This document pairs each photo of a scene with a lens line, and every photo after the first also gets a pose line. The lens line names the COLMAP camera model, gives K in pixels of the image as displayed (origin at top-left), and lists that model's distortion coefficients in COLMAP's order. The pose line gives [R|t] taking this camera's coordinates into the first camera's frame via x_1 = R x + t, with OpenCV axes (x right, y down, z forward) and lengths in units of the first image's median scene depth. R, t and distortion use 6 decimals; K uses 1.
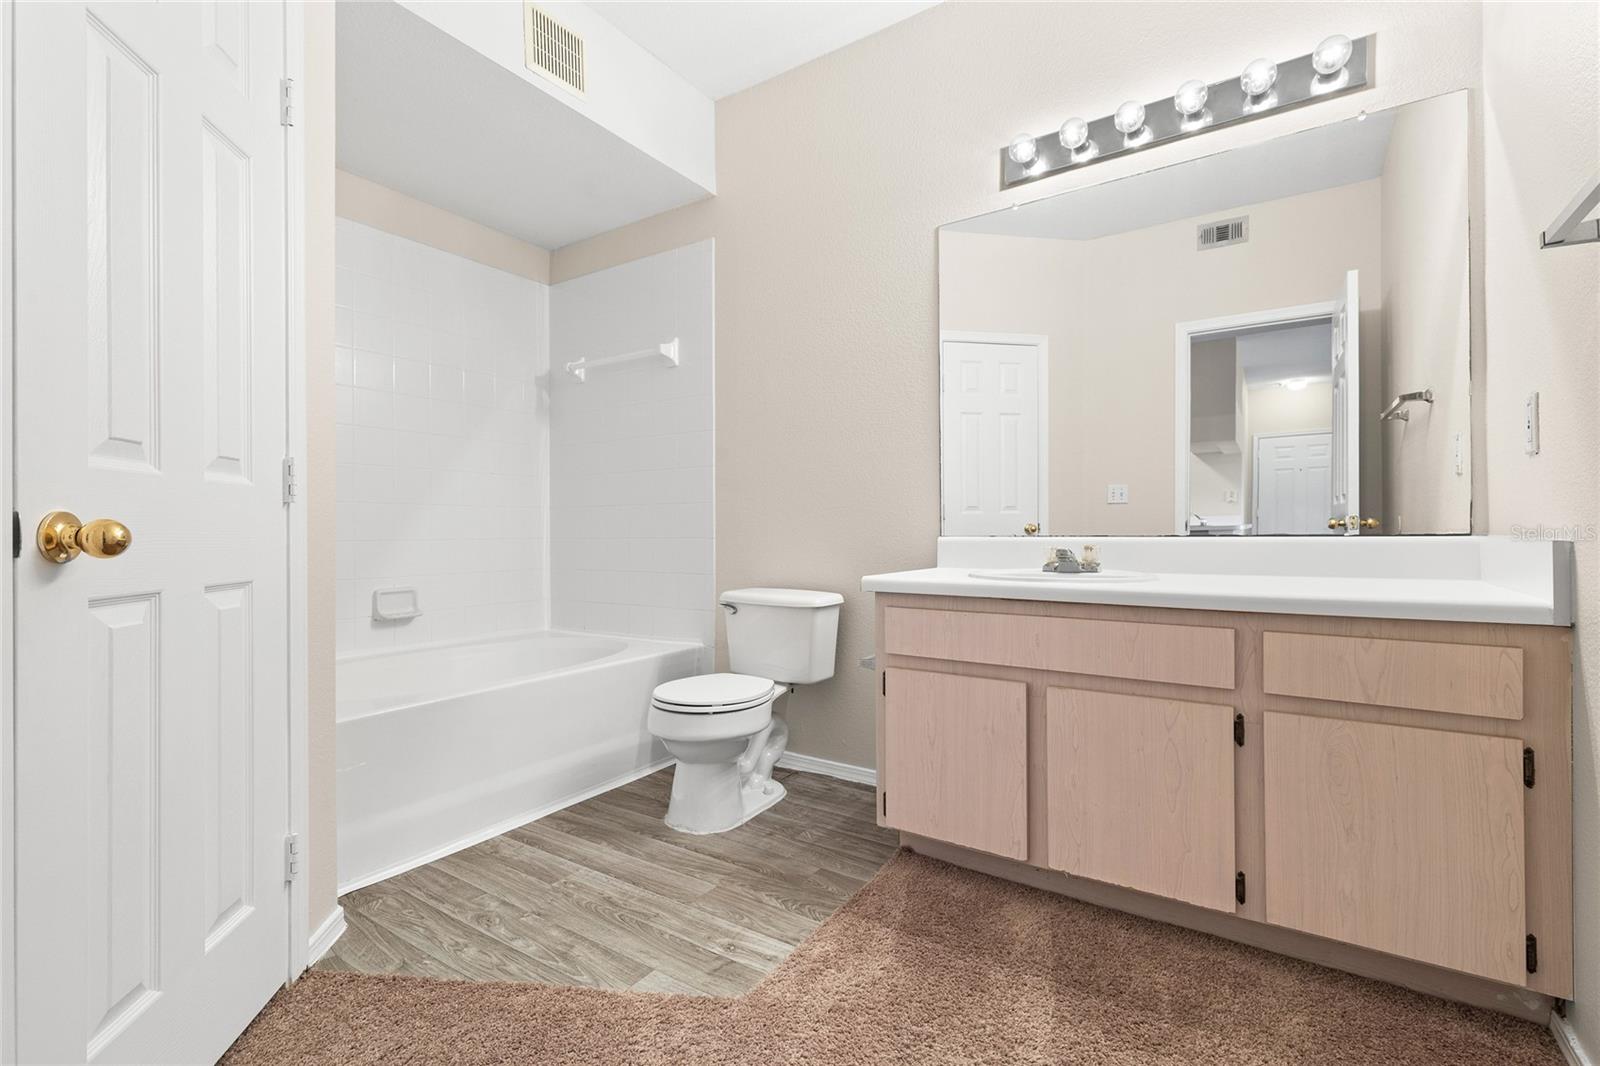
lens RADIAL K [[712.4, 0, 800.0], [0, 712.4, 533.0], [0, 0, 1]] dist [0.002272, 0.000436]
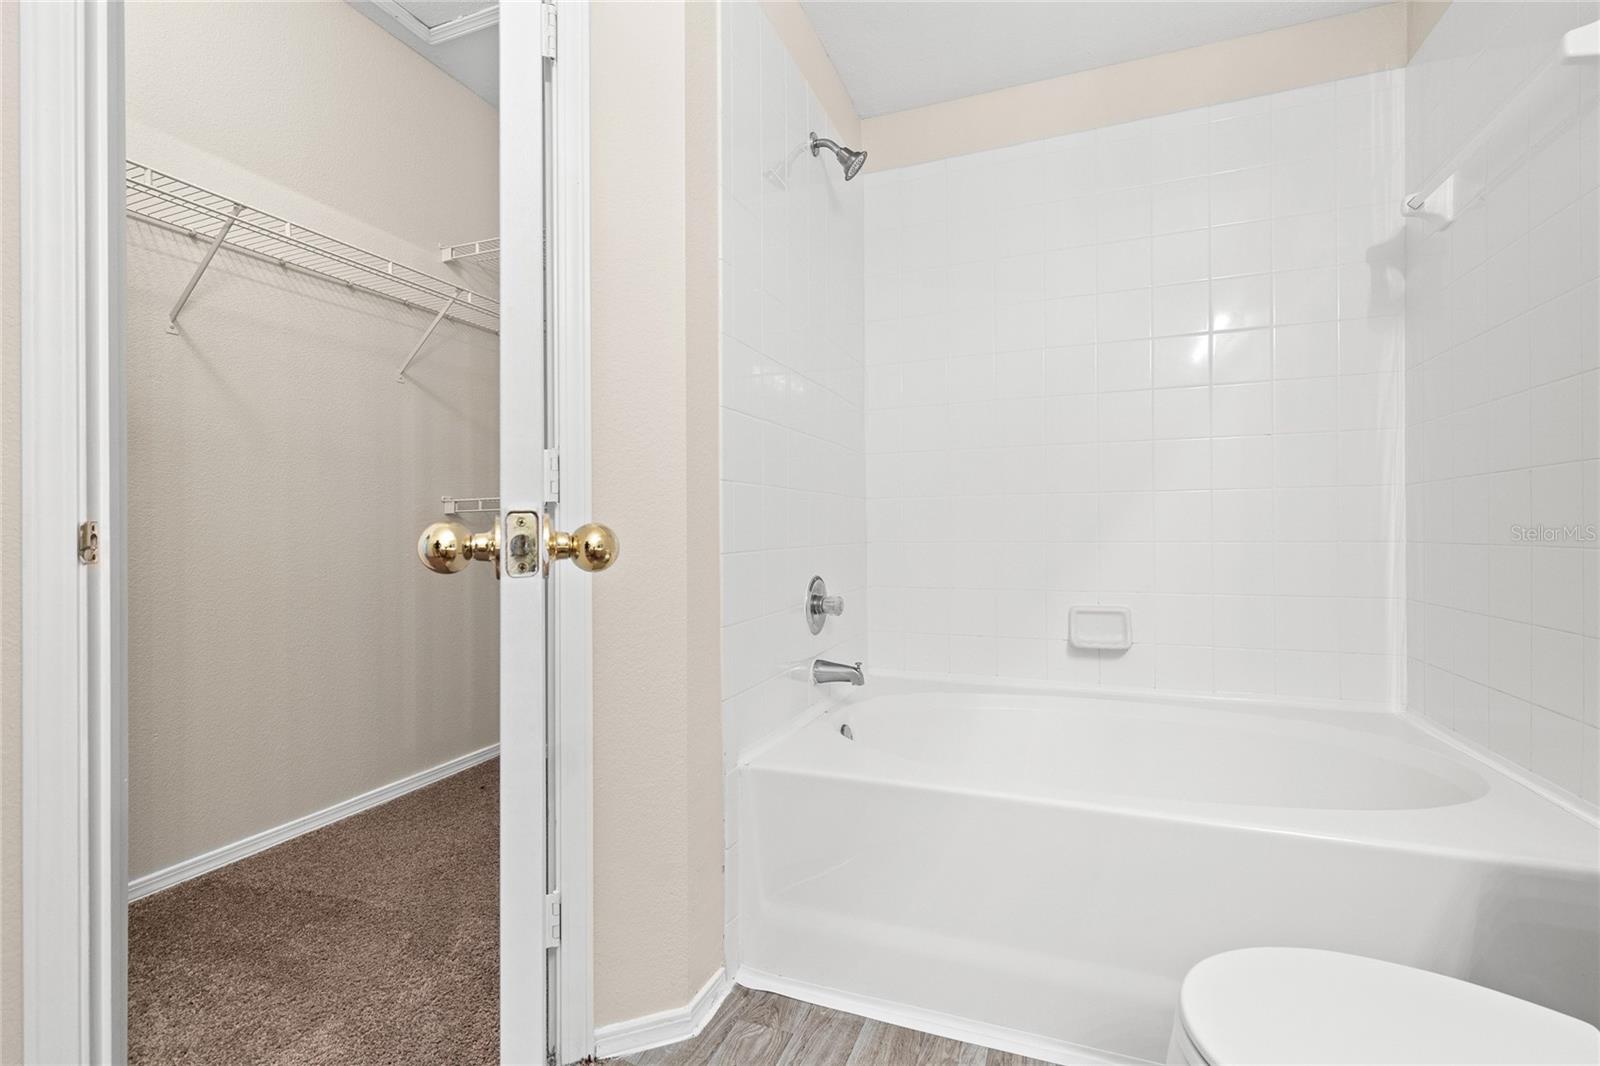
lens RADIAL K [[712.4, 0, 800.0], [0, 712.4, 533.0], [0, 0, 1]] dist [0.002272, 0.000436]
pose [[0.212933, 0.007234, -0.977040, 0.090509], [0.007894, 0.999927, 0.009123, -0.008725], [0.977035, -0.009655, 0.212861, 0.530255]]
